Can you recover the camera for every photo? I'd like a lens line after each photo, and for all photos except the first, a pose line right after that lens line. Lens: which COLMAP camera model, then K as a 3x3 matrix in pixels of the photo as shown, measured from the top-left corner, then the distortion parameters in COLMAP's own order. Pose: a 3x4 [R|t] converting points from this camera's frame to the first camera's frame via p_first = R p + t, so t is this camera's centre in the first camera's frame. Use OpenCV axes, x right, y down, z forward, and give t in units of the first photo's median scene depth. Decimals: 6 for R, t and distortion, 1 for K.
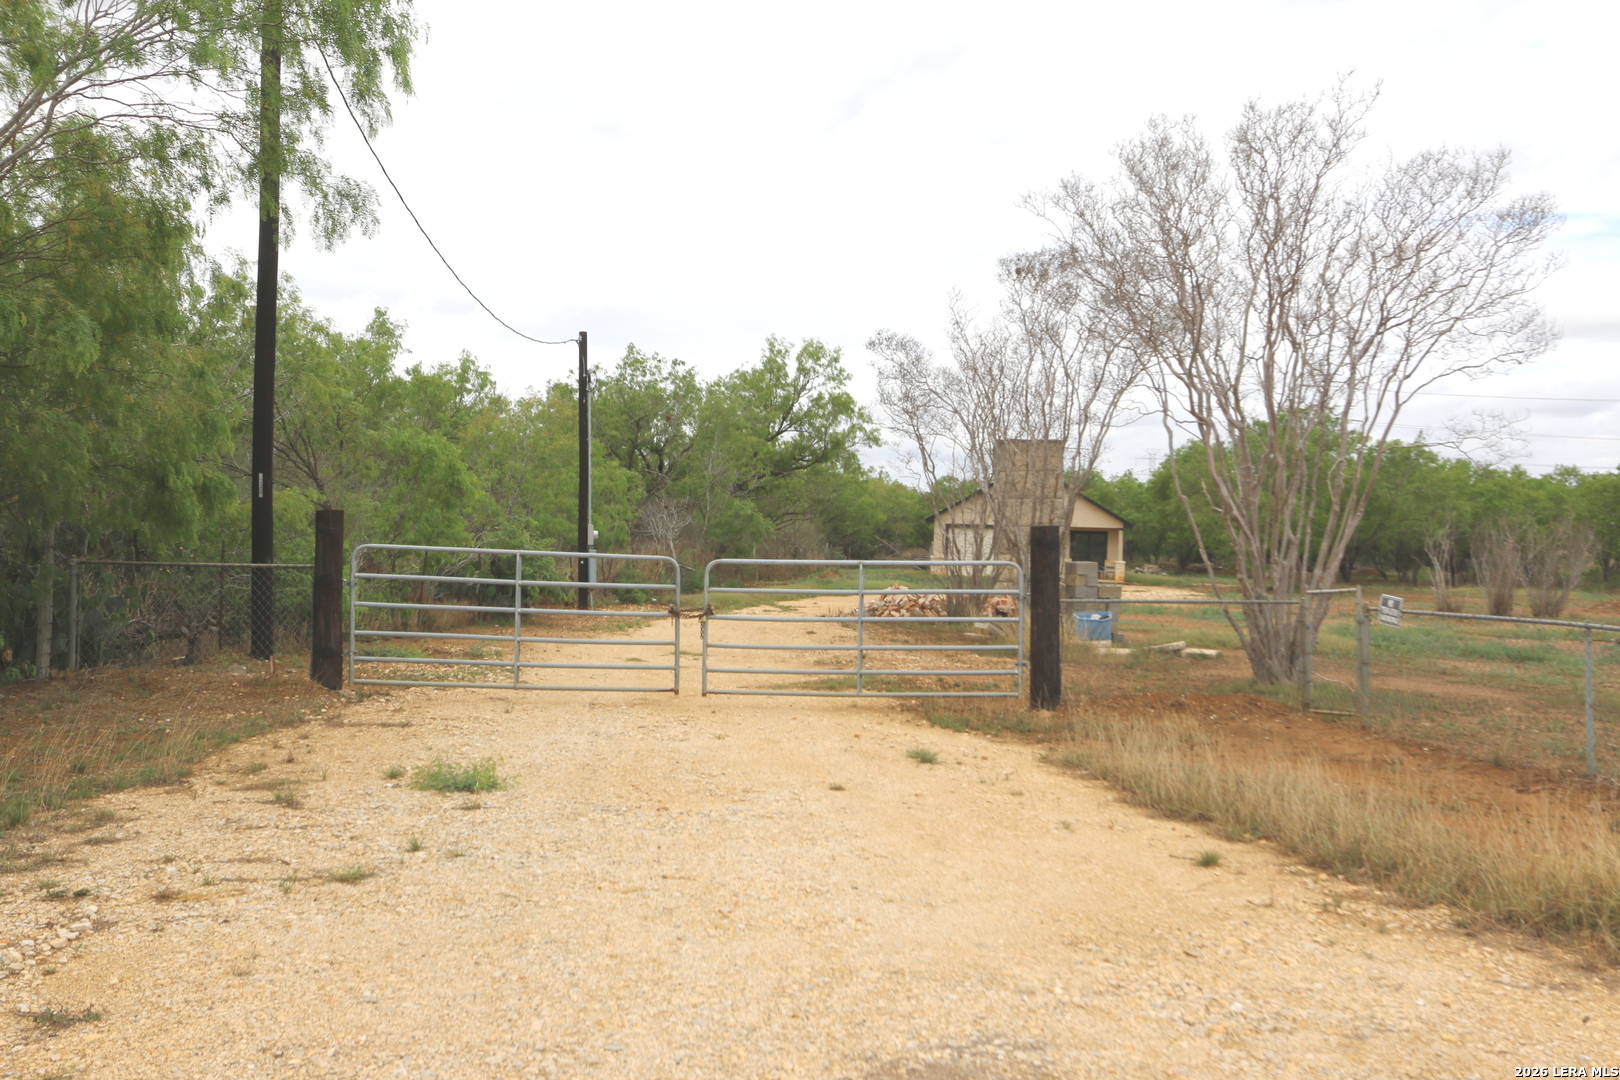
lens RADIAL K [[1647.6, 0, 810.1], [0, 1647.6, 538.5], [0, 0, 1]] dist [0.008311, 0.000000]
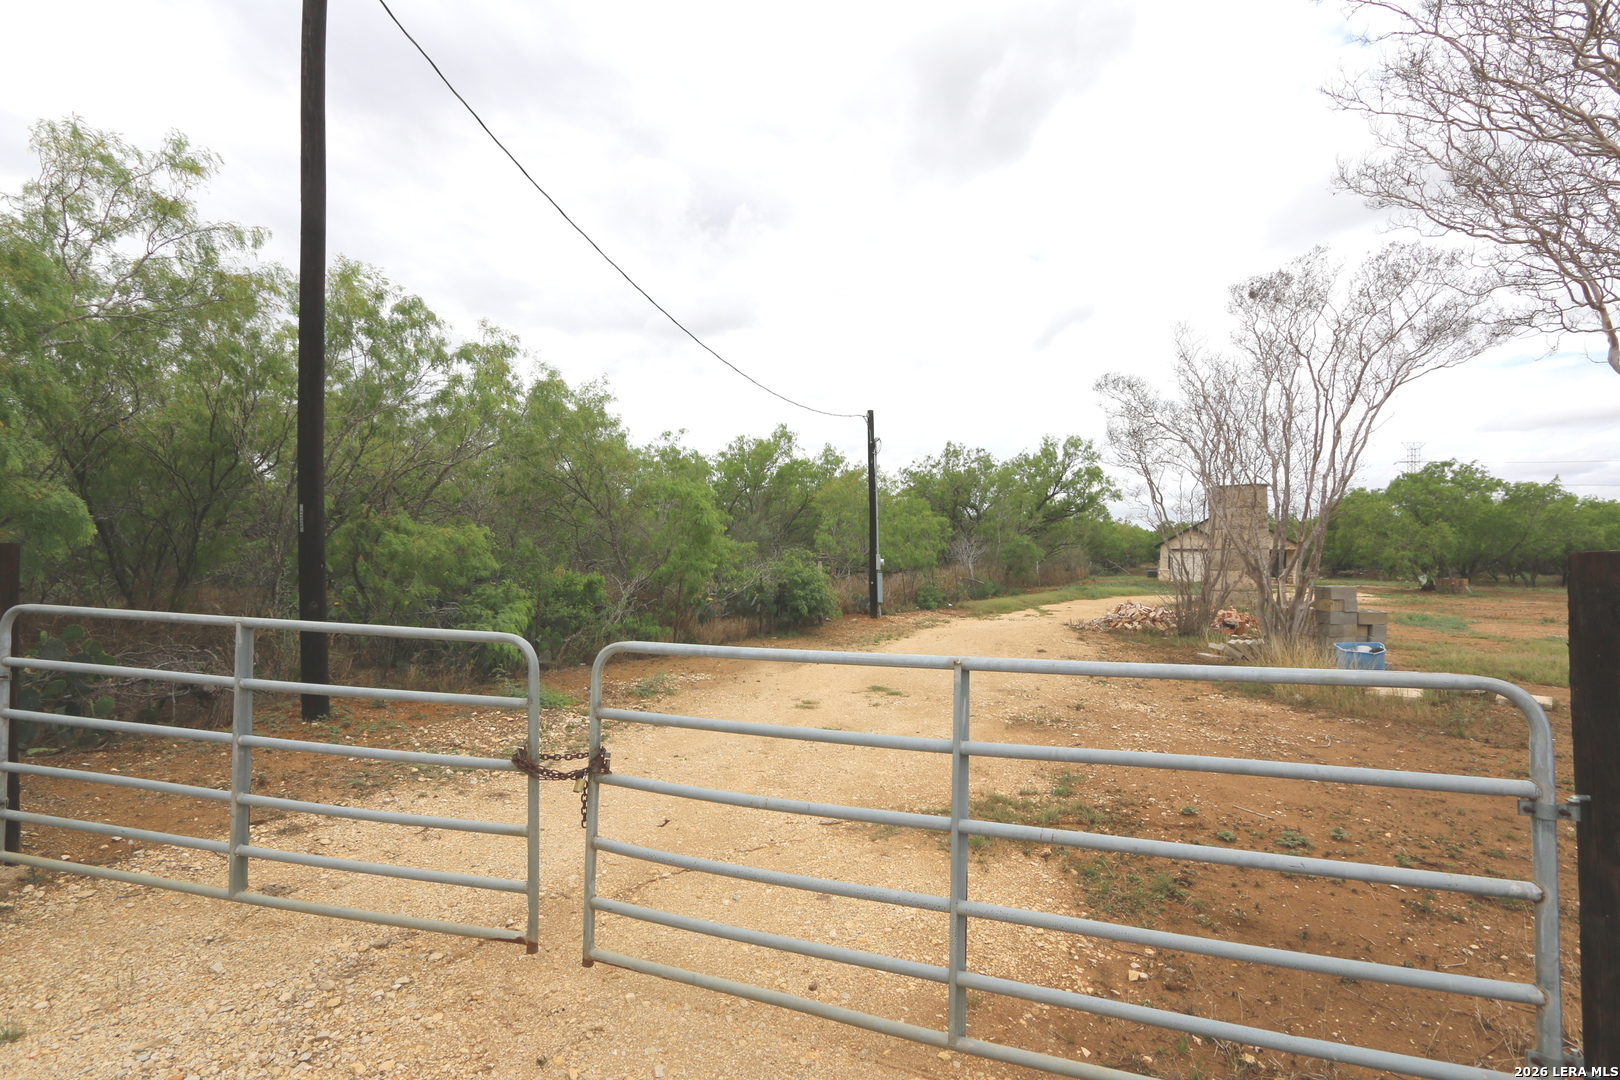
lens RADIAL K [[741.0, 0, 808.6], [0, 741.0, 548.7], [0, 0, 1]] dist [0.000336, 0.000014]
pose [[0.933495, -0.018054, -0.358136, 0.024171], [0.012876, 0.999775, -0.016836, -0.002905], [0.358359, 0.011105, 0.933518, 0.351202]]
